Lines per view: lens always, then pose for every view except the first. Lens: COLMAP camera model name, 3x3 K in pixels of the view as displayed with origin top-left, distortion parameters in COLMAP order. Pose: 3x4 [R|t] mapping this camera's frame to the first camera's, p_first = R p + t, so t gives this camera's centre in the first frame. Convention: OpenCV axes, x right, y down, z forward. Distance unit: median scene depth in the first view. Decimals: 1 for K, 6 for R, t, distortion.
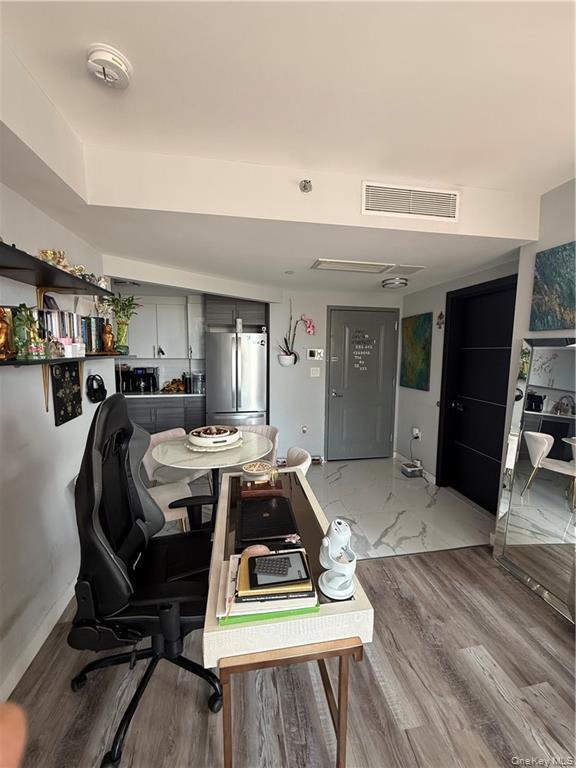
lens RADIAL K [[310.0, 0, 288.4], [0, 310.0, 383.7], [0, 0, 1]] dist [0.000871, 0.000352]
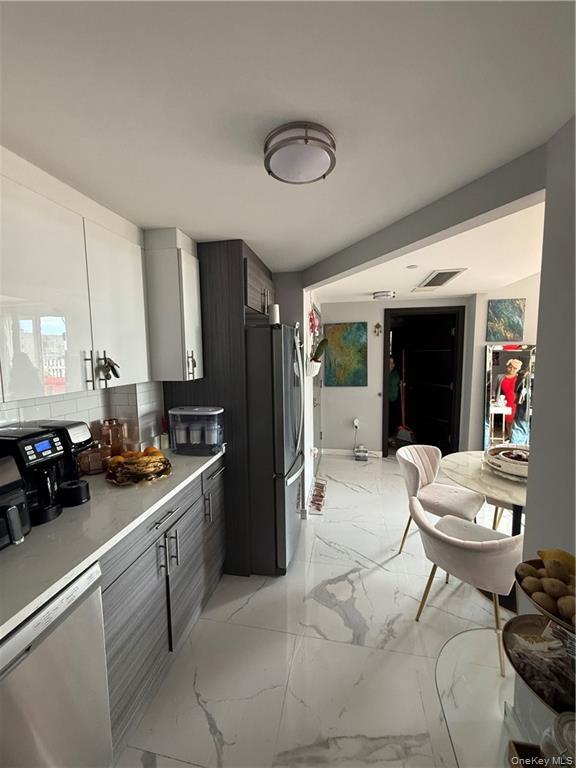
lens RADIAL K [[310.0, 0, 286.8], [0, 310.0, 382.9], [0, 0, 1]] dist [0.000871, 0.000352]
pose [[0.347310, -0.103267, 0.932047, -0.830930], [0.114454, 0.991155, 0.067166, -0.111479], [-0.930739, 0.083349, 0.356058, 0.884914]]
